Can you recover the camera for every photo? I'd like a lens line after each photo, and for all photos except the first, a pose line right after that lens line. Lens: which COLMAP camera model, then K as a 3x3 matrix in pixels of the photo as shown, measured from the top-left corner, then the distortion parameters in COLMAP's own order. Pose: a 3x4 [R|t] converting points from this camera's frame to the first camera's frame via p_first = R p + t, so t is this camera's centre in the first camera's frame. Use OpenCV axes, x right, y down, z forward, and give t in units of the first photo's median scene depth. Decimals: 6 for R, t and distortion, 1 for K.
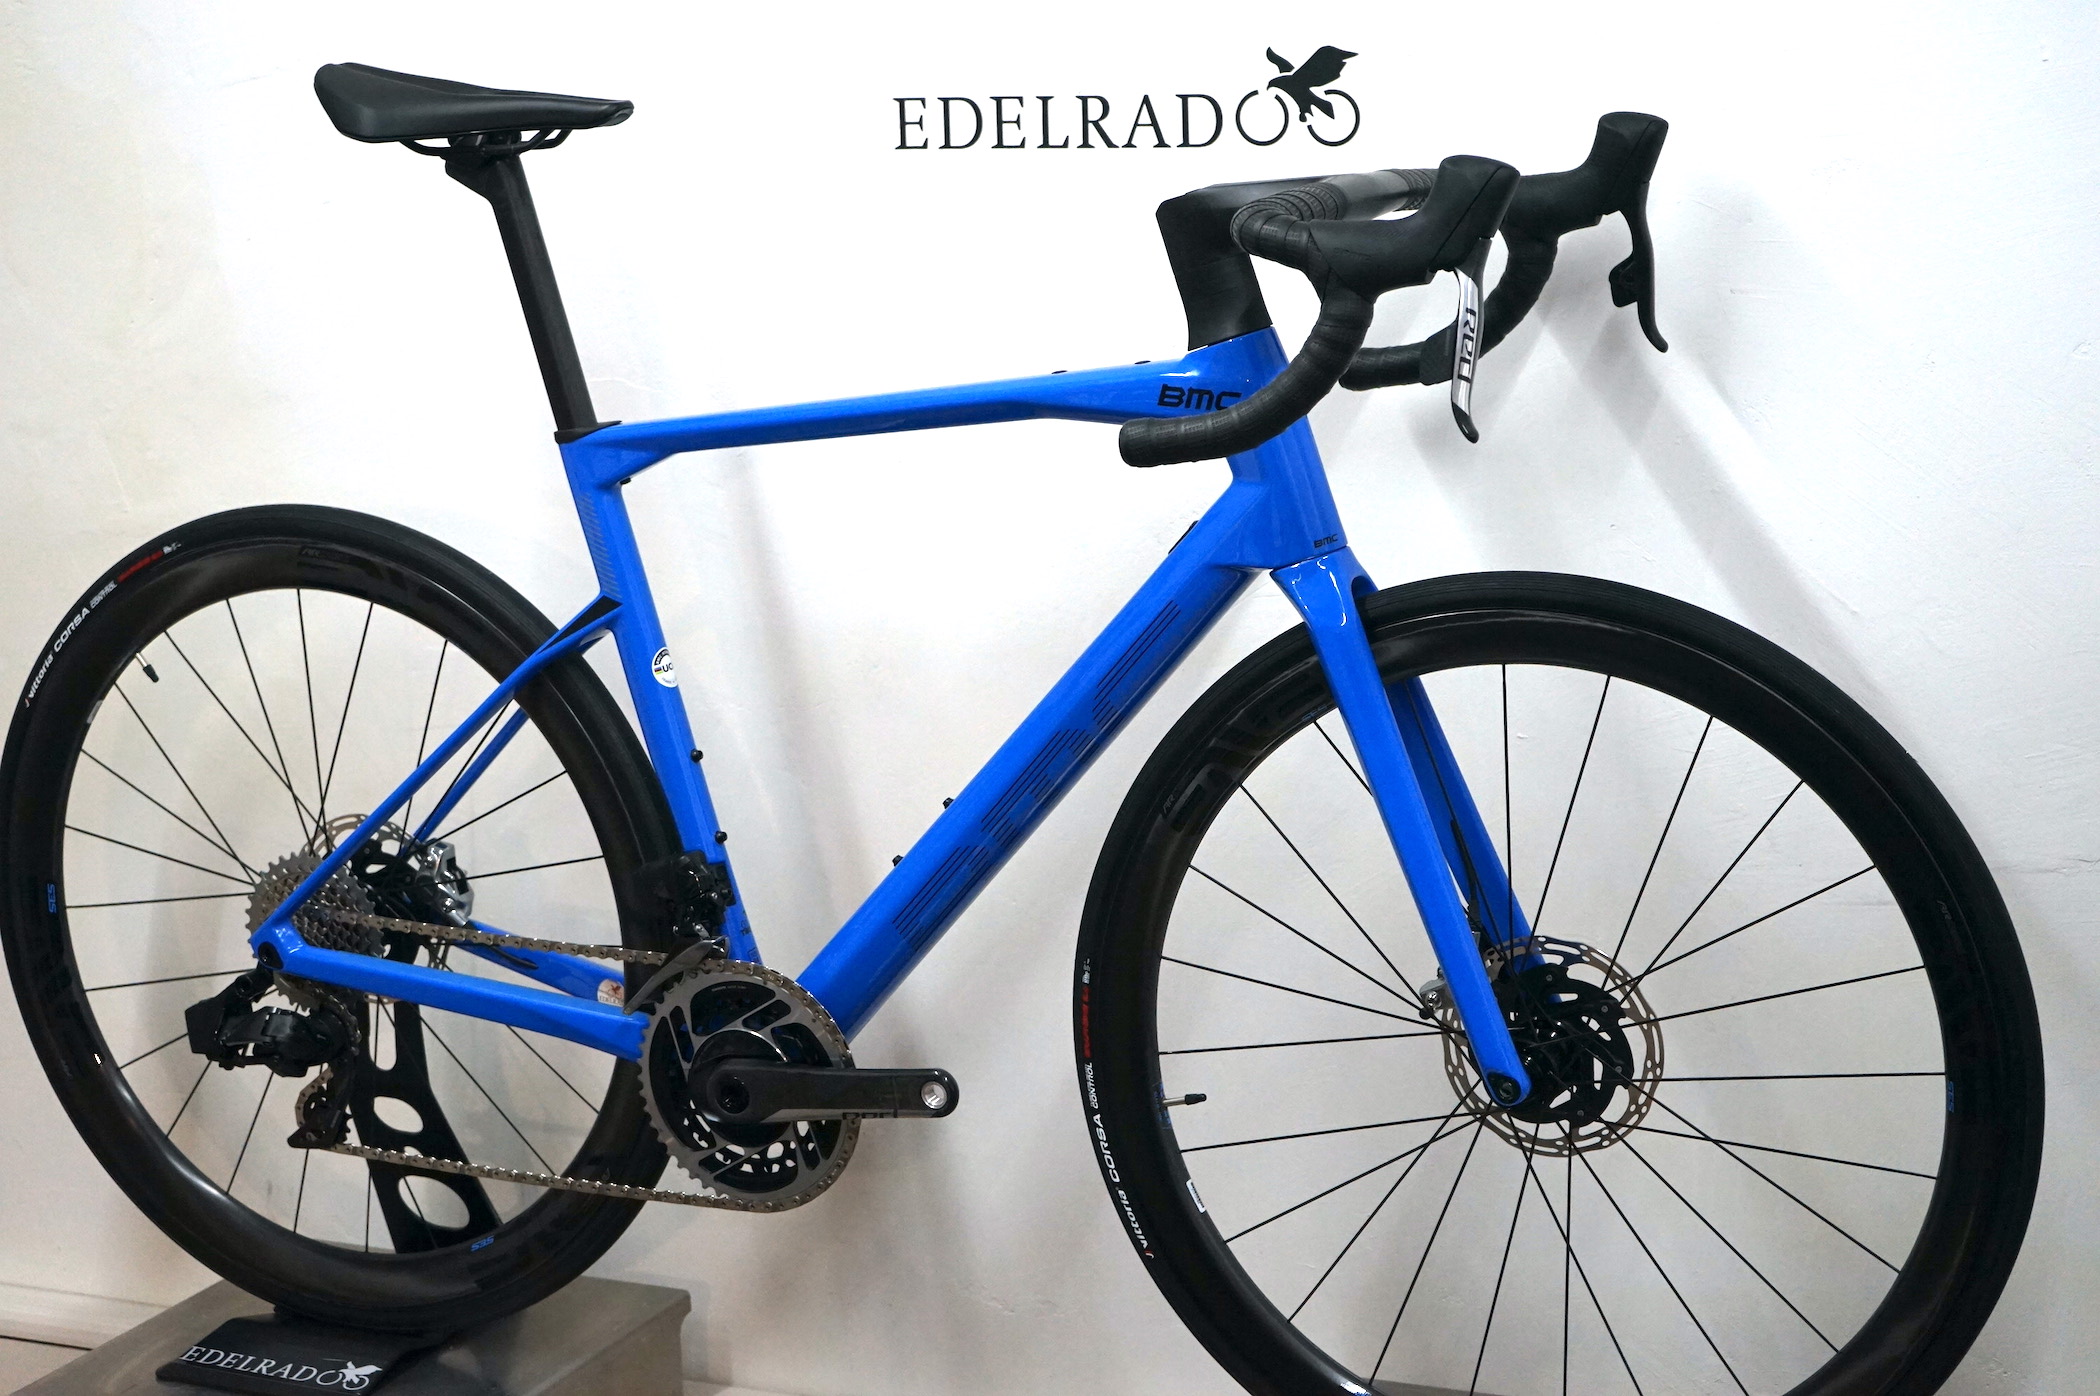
lens RADIAL K [[3822.8, 0, 1056.5], [0, 3822.8, 680.3], [0, 0, 1]] dist [-0.107438, 0.000000]
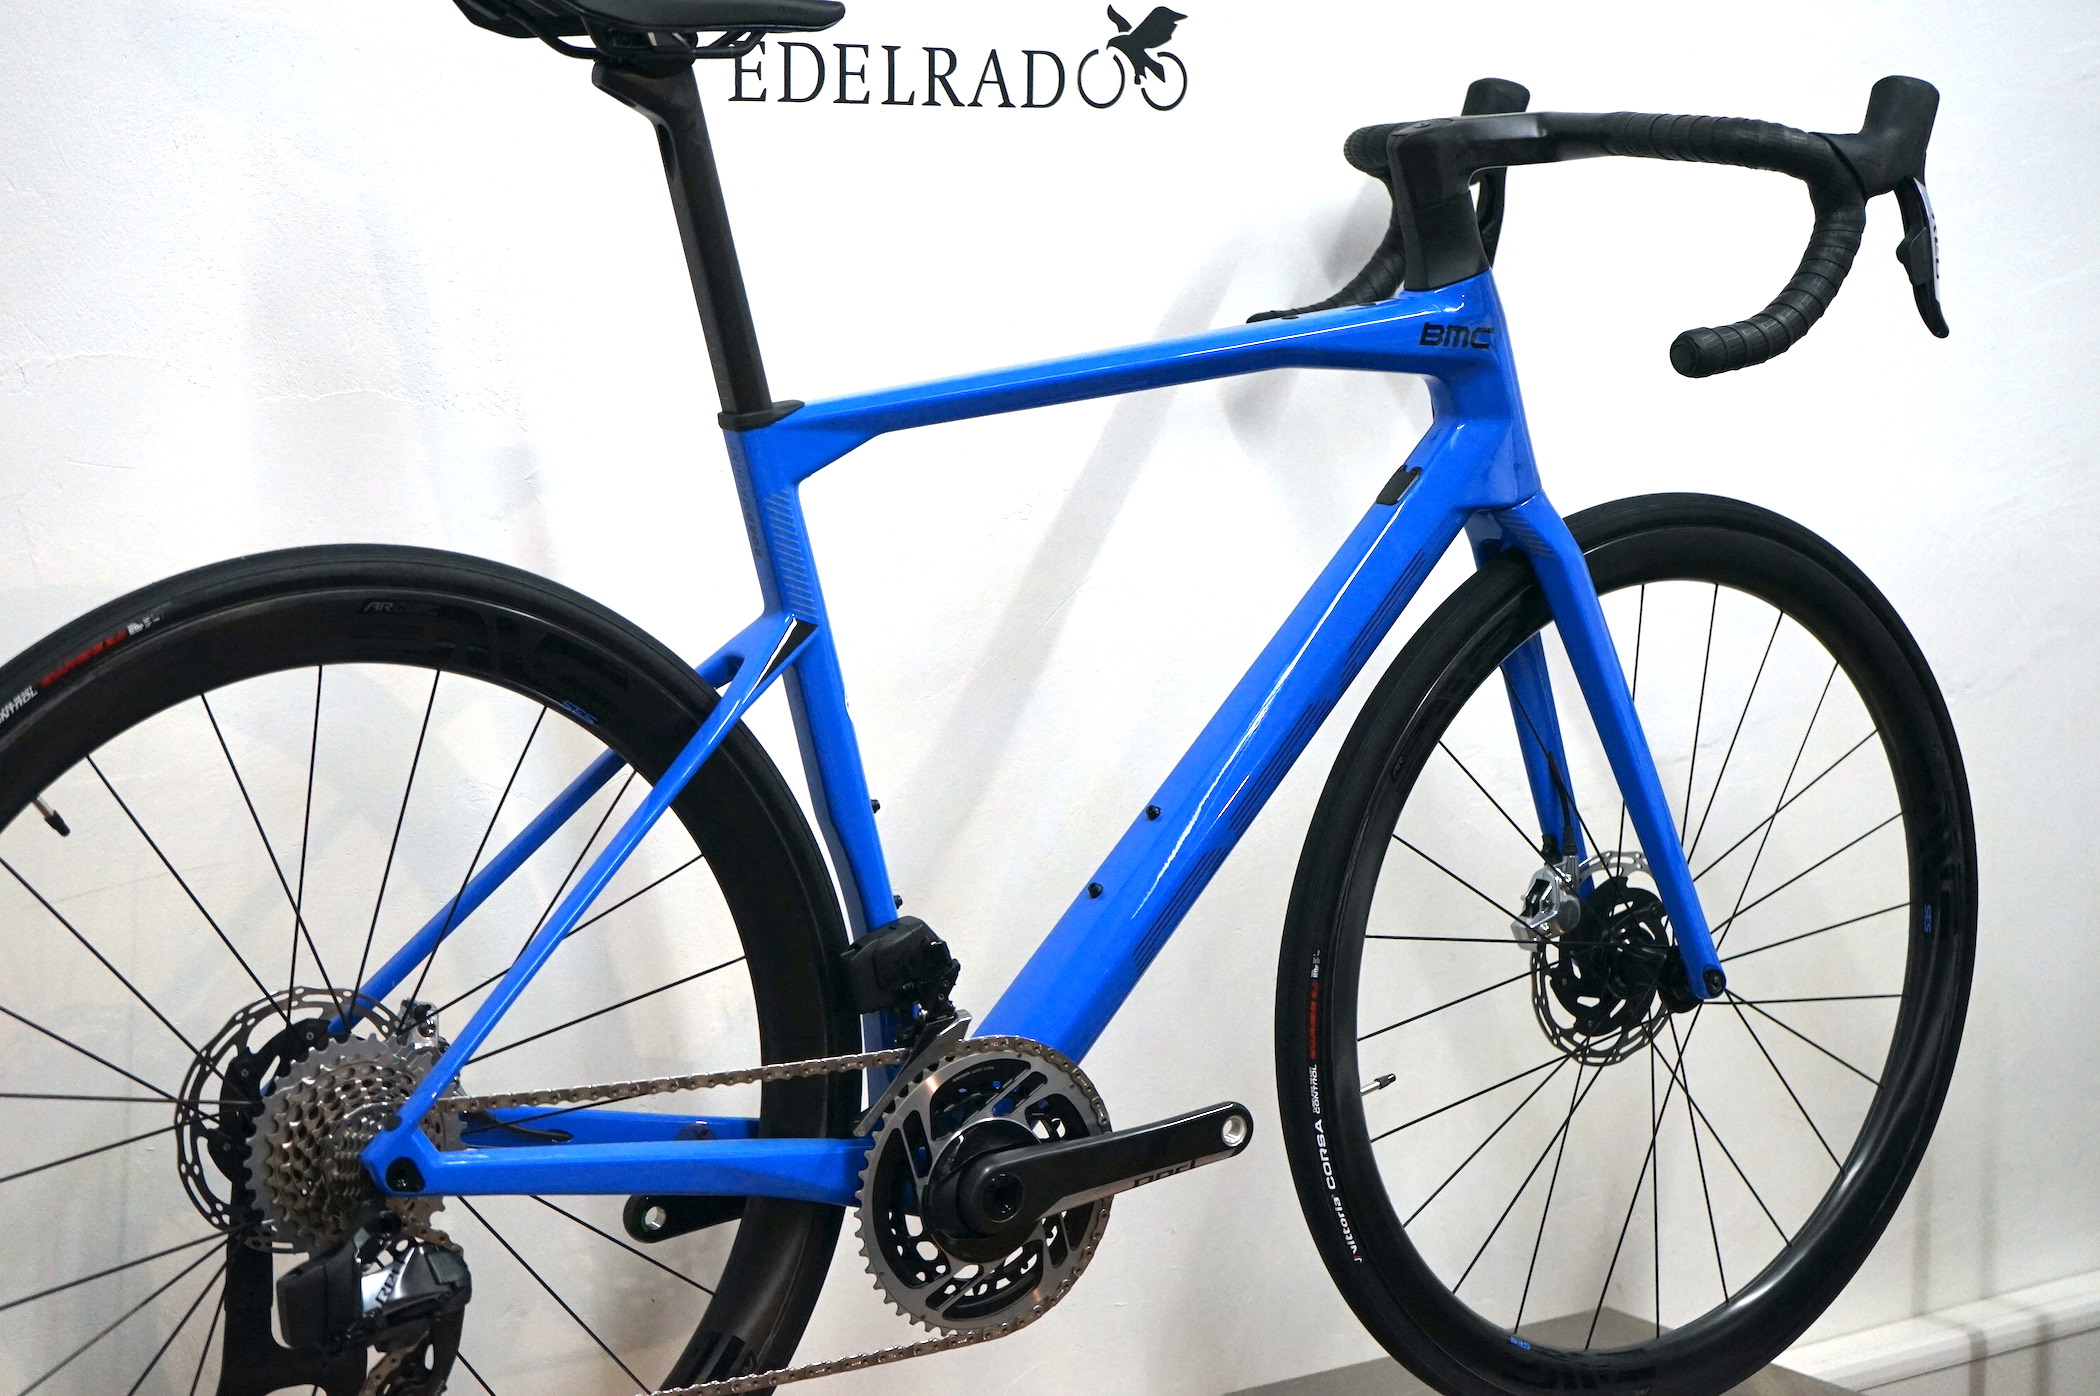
lens RADIAL K [[3730.1, 0, 1051.9], [0, 3730.1, 708.1], [0, 0, 1]] dist [-0.090245, 0.000000]
pose [[0.509456, -0.082295, 0.856552, -0.758755], [0.142526, 0.989737, 0.010320, -0.003988], [-0.848611, 0.116824, 0.515957, 0.552419]]
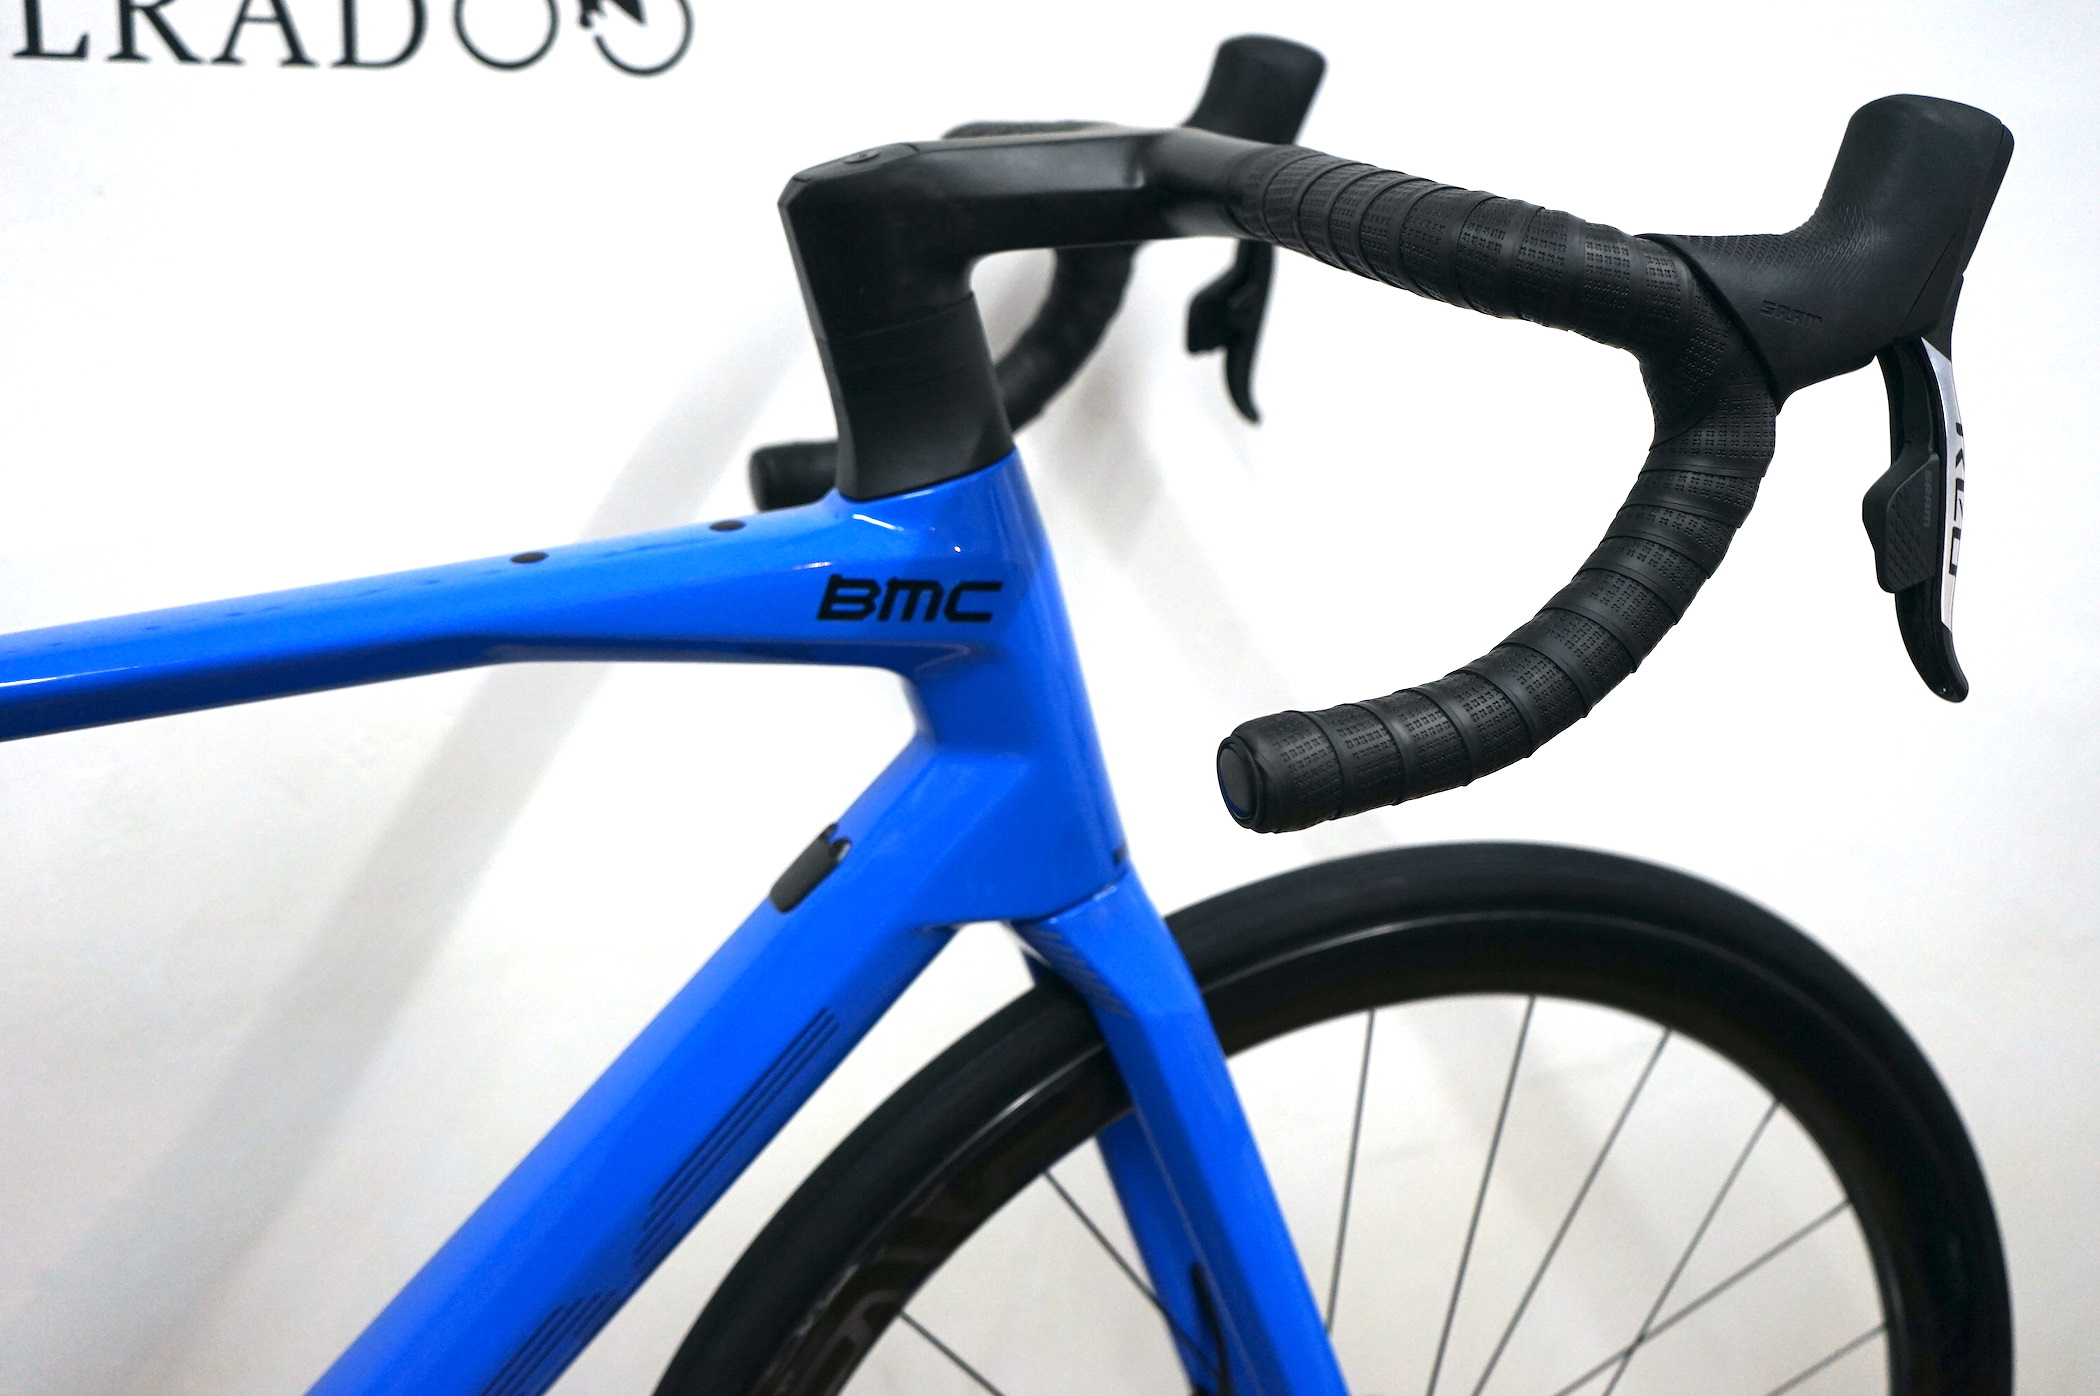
lens RADIAL K [[2483.9, 0, 1056.2], [0, 2483.9, 701.7], [0, 0, 1]] dist [-0.014286, 0.000000]
pose [[0.678940, -0.135387, 0.721603, -0.159158], [0.073931, 0.990462, 0.116270, -0.086934], [-0.730462, -0.025591, 0.682474, 0.703353]]
